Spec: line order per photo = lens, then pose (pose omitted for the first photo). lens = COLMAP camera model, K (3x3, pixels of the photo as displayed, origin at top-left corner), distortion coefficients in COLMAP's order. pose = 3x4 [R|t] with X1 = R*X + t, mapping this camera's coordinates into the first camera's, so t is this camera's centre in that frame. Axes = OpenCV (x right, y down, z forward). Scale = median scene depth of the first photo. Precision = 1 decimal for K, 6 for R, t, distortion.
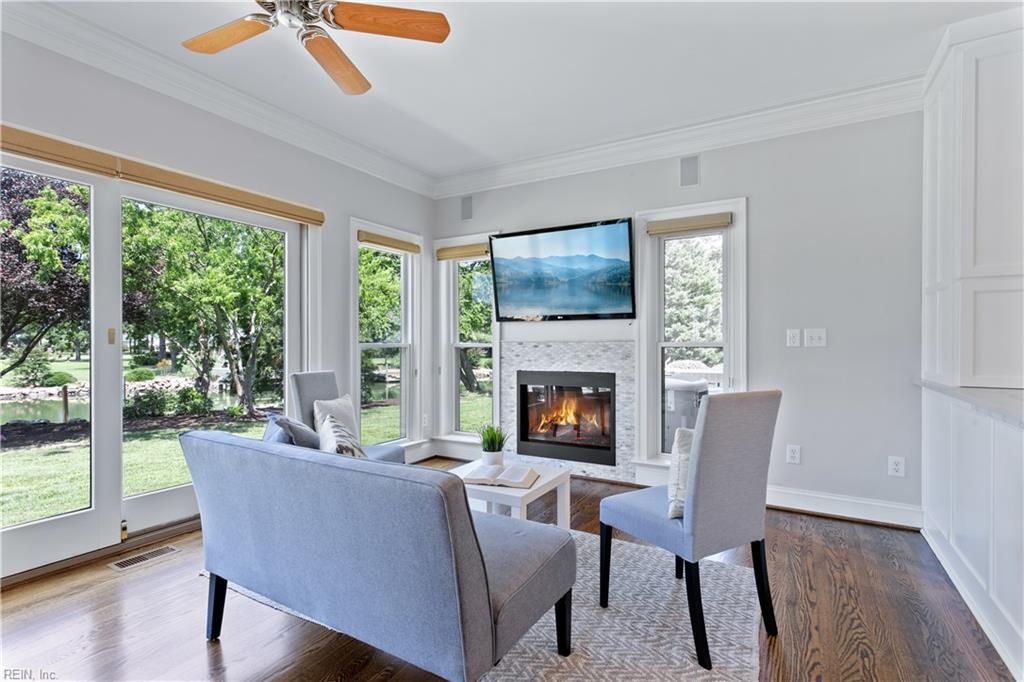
lens RADIAL K [[486.3, 0, 512.4], [0, 486.3, 342.3], [0, 0, 1]] dist [-0.000168, 0.001335]
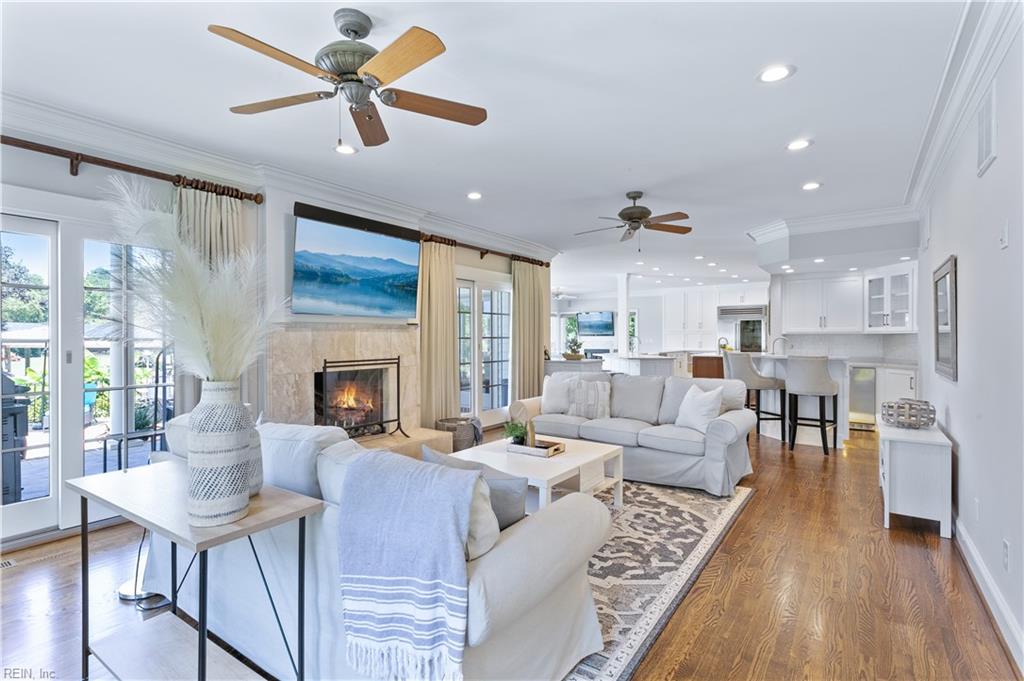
lens RADIAL K [[486.3, 0, 513.5], [0, 486.3, 338.4], [0, 0, 1]] dist [-0.000168, 0.001335]
pose [[0.995794, -0.000030, -0.091621, -0.187441], [0.000402, 0.999992, 0.004045, -0.038833], [0.091620, -0.004065, 0.995786, -2.743505]]
